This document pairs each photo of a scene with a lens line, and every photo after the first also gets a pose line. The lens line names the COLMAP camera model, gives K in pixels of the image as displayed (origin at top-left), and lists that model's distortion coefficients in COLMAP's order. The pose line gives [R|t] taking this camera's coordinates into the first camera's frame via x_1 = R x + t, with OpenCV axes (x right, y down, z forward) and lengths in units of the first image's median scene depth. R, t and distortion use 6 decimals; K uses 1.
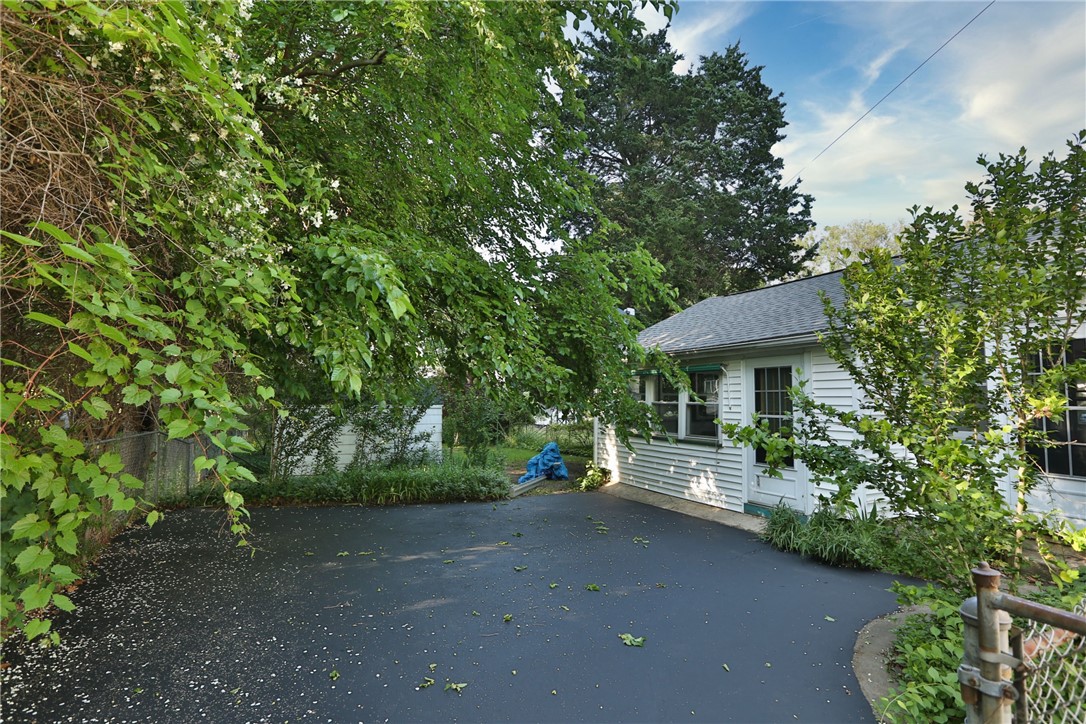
lens RADIAL K [[521.2, 0, 536.3], [0, 521.2, 389.7], [0, 0, 1]] dist [-0.044565, 0.019533]
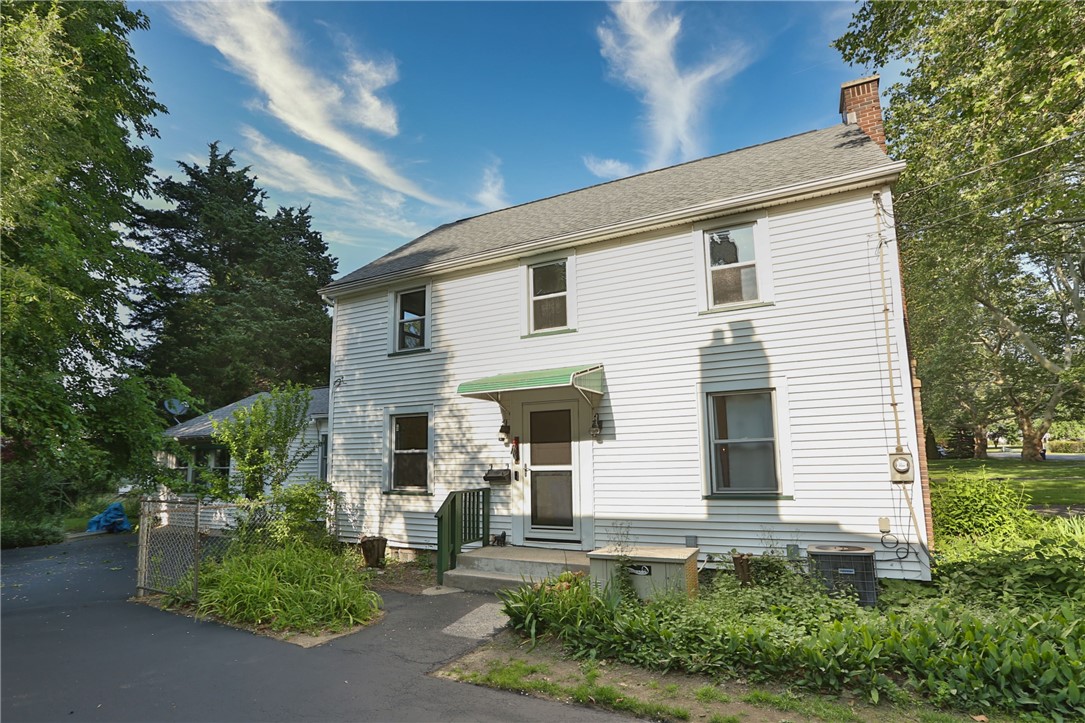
lens RADIAL K [[520.8, 0, 535.8], [0, 520.8, 389.2], [0, 0, 1]] dist [-0.044565, 0.019533]
pose [[0.789693, 0.051845, 0.611308, 0.095929], [0.019844, 0.993743, -0.109914, -0.020428], [-0.613181, 0.098929, 0.783723, -0.867248]]
